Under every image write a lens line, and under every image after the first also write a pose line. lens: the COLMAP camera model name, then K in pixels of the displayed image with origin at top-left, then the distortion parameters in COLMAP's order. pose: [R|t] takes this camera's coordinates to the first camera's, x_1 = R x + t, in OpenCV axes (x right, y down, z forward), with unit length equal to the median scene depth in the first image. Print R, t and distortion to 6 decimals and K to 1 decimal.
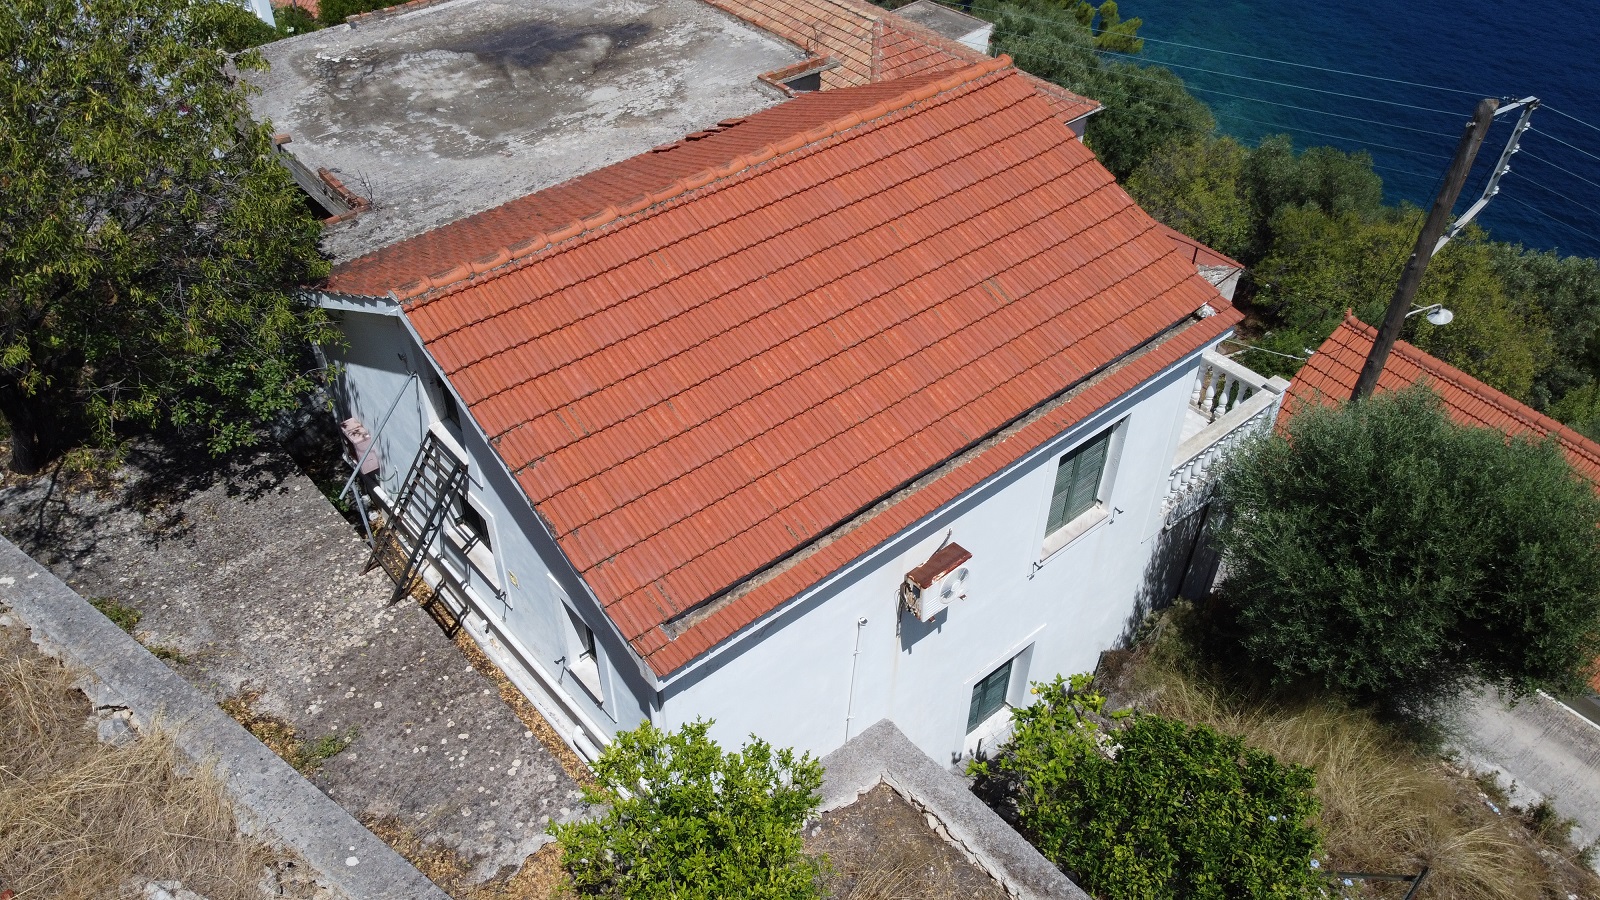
lens RADIAL K [[1214.1, 0, 784.7], [0, 1214.1, 448.8], [0, 0, 1]] dist [0.001671, -0.012407]
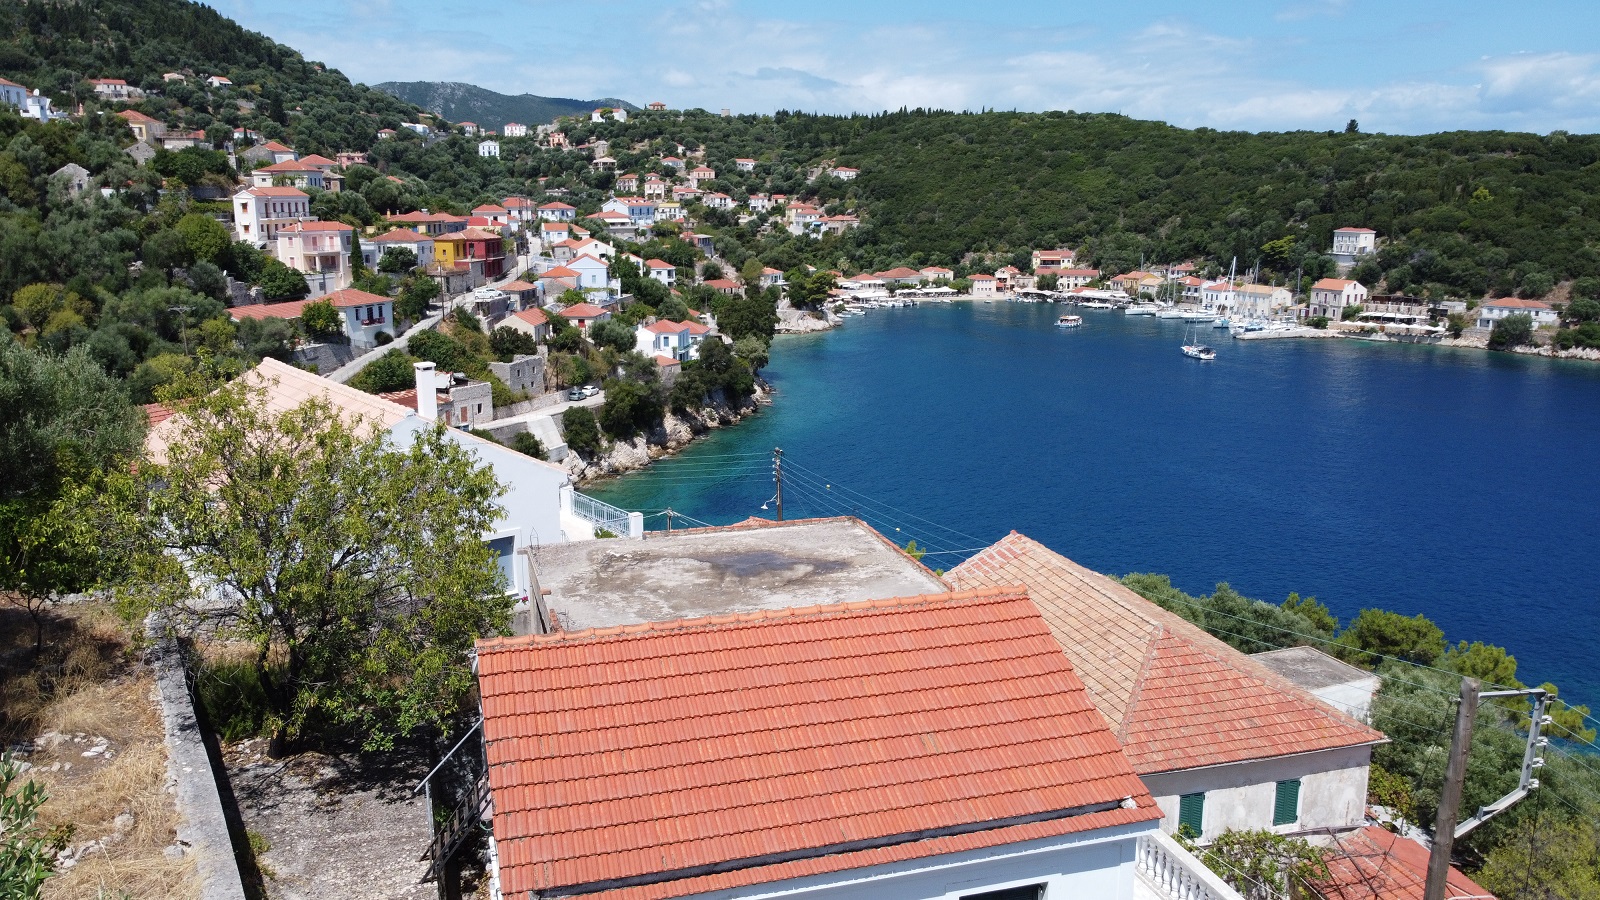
lens RADIAL K [[1214.1, 0, 786.8], [0, 1214.1, 452.4], [0, 0, 1]] dist [0.001671, -0.012407]
pose [[0.918326, 0.079634, -0.387732, 0.331622], [-0.256145, 0.866359, -0.428732, 0.119559], [0.301773, 0.493031, 0.815998, -0.121968]]
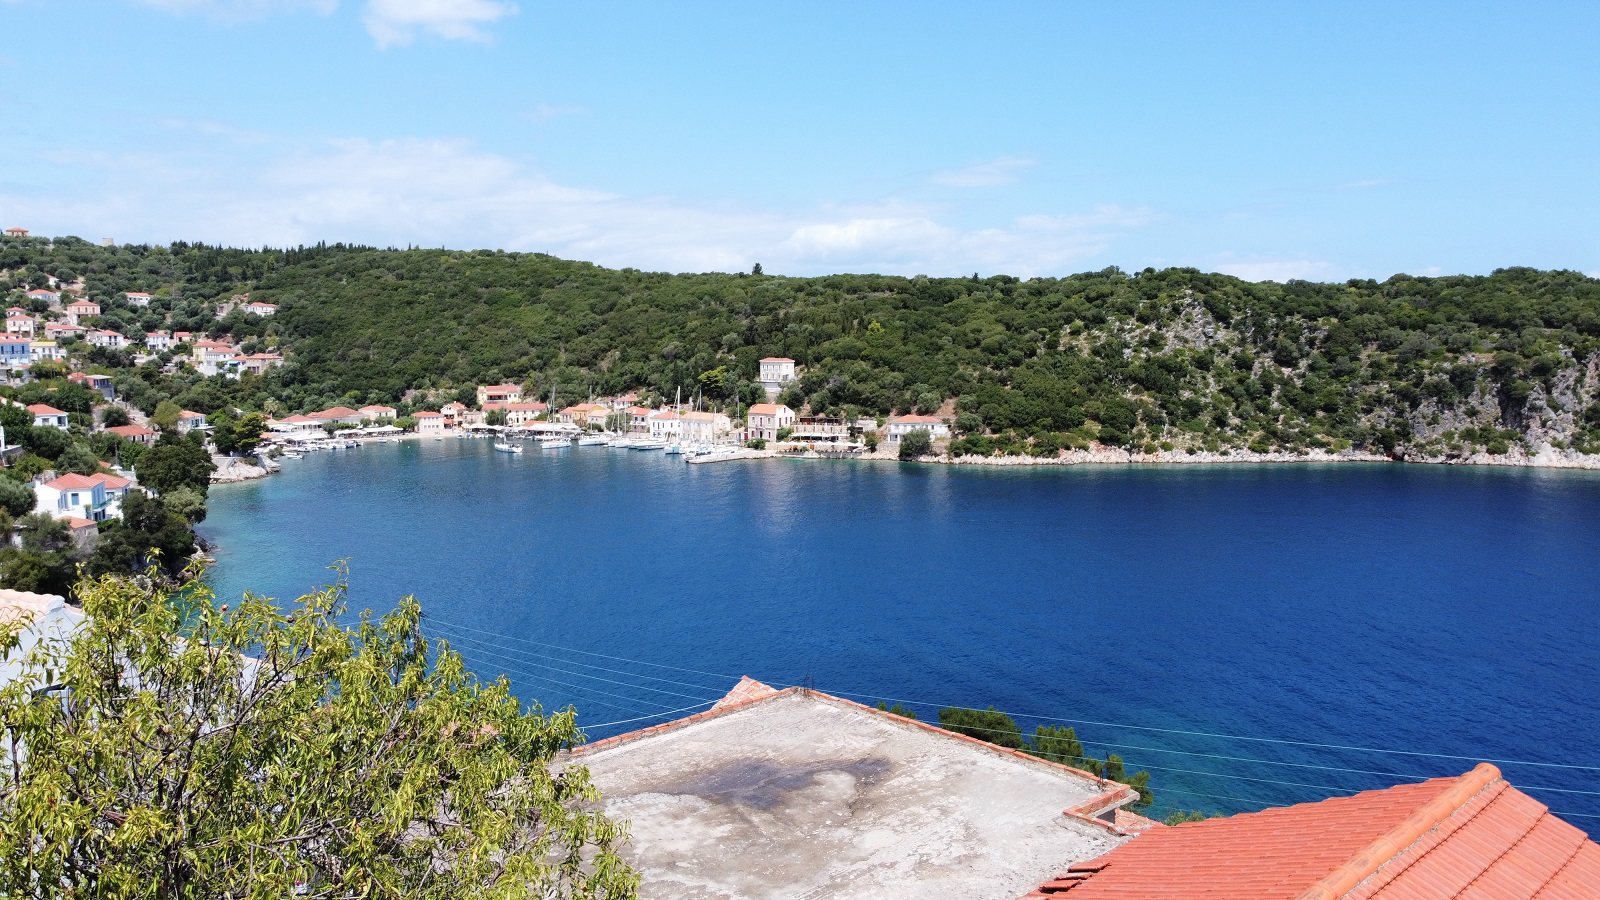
lens RADIAL K [[1214.1, 0, 784.3], [0, 1214.1, 454.0], [0, 0, 1]] dist [0.001671, -0.012407]
pose [[0.998432, -0.012182, 0.054639, -0.241094], [0.041302, 0.819154, -0.572085, -0.044349], [-0.037788, 0.573444, 0.818373, 0.198457]]
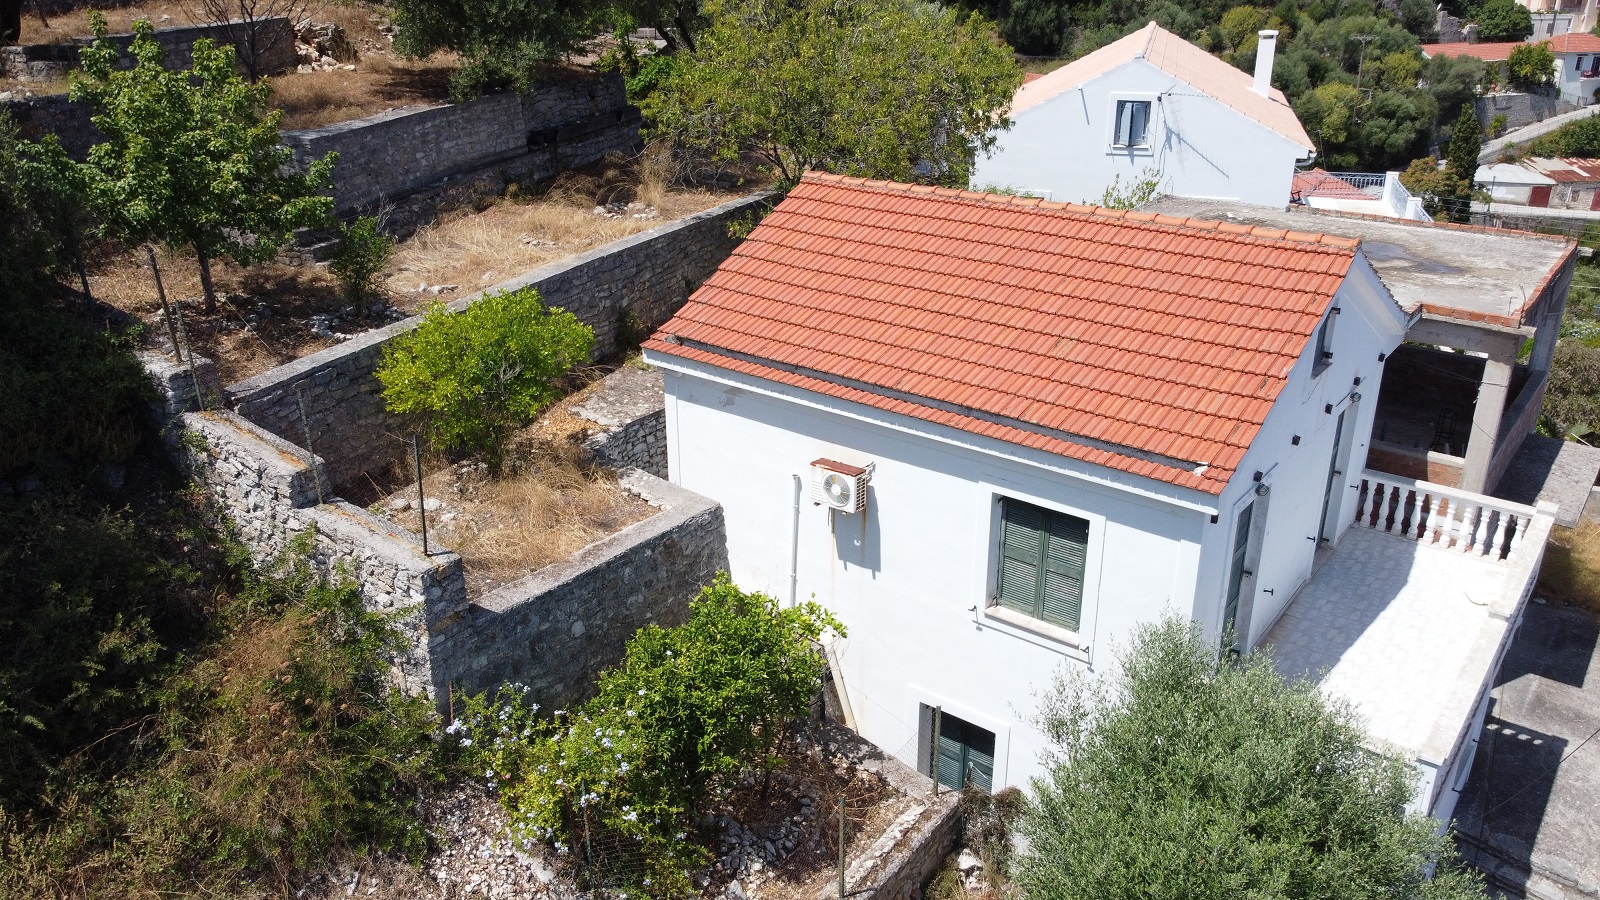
lens RADIAL K [[1214.1, 0, 795.9], [0, 1214.1, 452.7], [0, 0, 1]] dist [0.001671, -0.012407]
pose [[0.205428, 0.374107, -0.904347, 0.776621], [-0.631831, 0.756375, 0.169370, -0.061290], [0.747388, 0.536601, 0.391753, 0.300166]]
